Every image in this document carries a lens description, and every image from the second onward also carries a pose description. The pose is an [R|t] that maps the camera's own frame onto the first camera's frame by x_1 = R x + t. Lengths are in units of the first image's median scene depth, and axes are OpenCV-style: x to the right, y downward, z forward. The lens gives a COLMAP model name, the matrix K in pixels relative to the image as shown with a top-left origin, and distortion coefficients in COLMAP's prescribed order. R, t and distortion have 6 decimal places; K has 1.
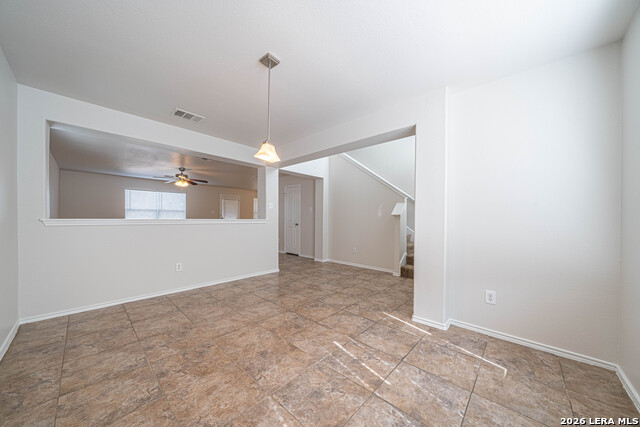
lens RADIAL K [[222.5, 0, 324.7], [0, 222.5, 217.4], [0, 0, 1]] dist [-0.002712, -0.000517]
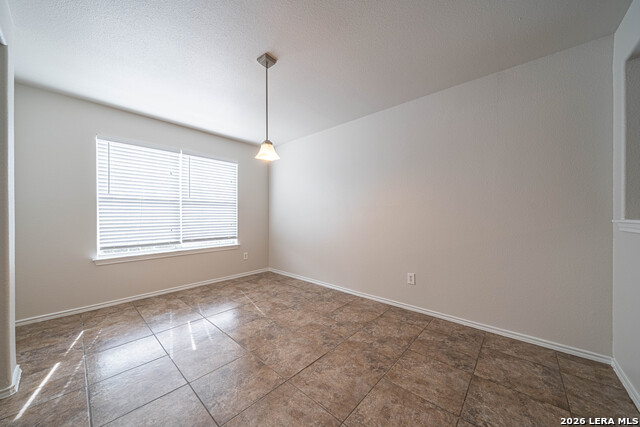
lens RADIAL K [[222.5, 0, 319.7], [0, 222.5, 215.2], [0, 0, 1]] dist [-0.002712, -0.000517]
pose [[-0.999973, -0.006566, 0.003249, -0.412128], [-0.006596, 0.999935, -0.009249, 0.009699], [-0.003188, -0.009270, -0.999952, 1.673283]]
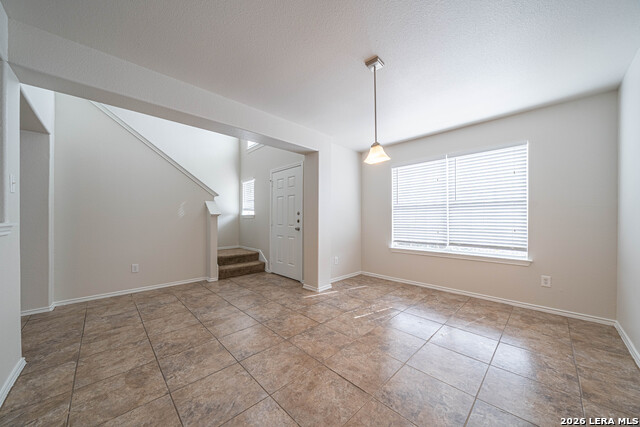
lens RADIAL K [[222.5, 0, 313.1], [0, 222.5, 217.5], [0, 0, 1]] dist [-0.002712, -0.000517]
pose [[0.076080, 0.000930, 0.997101, -1.061234], [-0.003428, 0.999994, -0.000671, 0.000055], [-0.997096, -0.003367, 0.076083, 0.994298]]
